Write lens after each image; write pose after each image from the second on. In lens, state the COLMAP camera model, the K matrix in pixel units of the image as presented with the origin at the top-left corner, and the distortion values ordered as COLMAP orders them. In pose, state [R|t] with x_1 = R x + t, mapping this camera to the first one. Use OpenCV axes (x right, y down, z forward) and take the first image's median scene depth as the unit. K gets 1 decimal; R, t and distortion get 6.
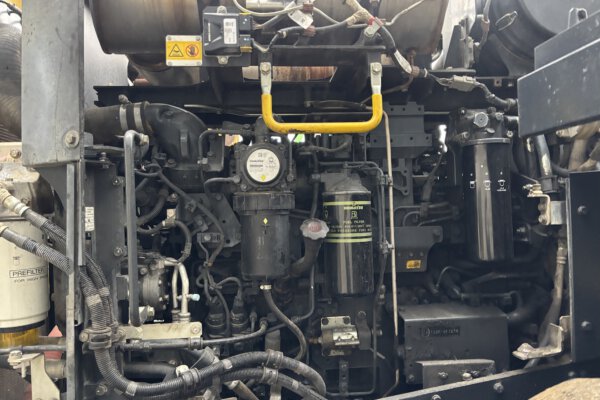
lens RADIAL K [[433.0, 0, 300.0], [0, 433.0, 200.0], [0, 0, 1]] dist [0.002292, -0.005243]
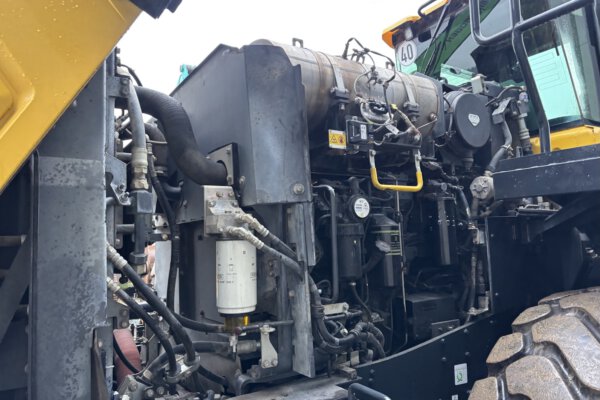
lens RADIAL K [[433.0, 0, 300.0], [0, 433.0, 200.0], [0, 0, 1]] dist [0.002292, -0.005243]
pose [[0.892609, 0.042445, 0.448828, -1.026799], [-0.000609, 0.995671, -0.092947, 0.043614], [-0.450830, 0.082692, 0.888771, -0.373686]]
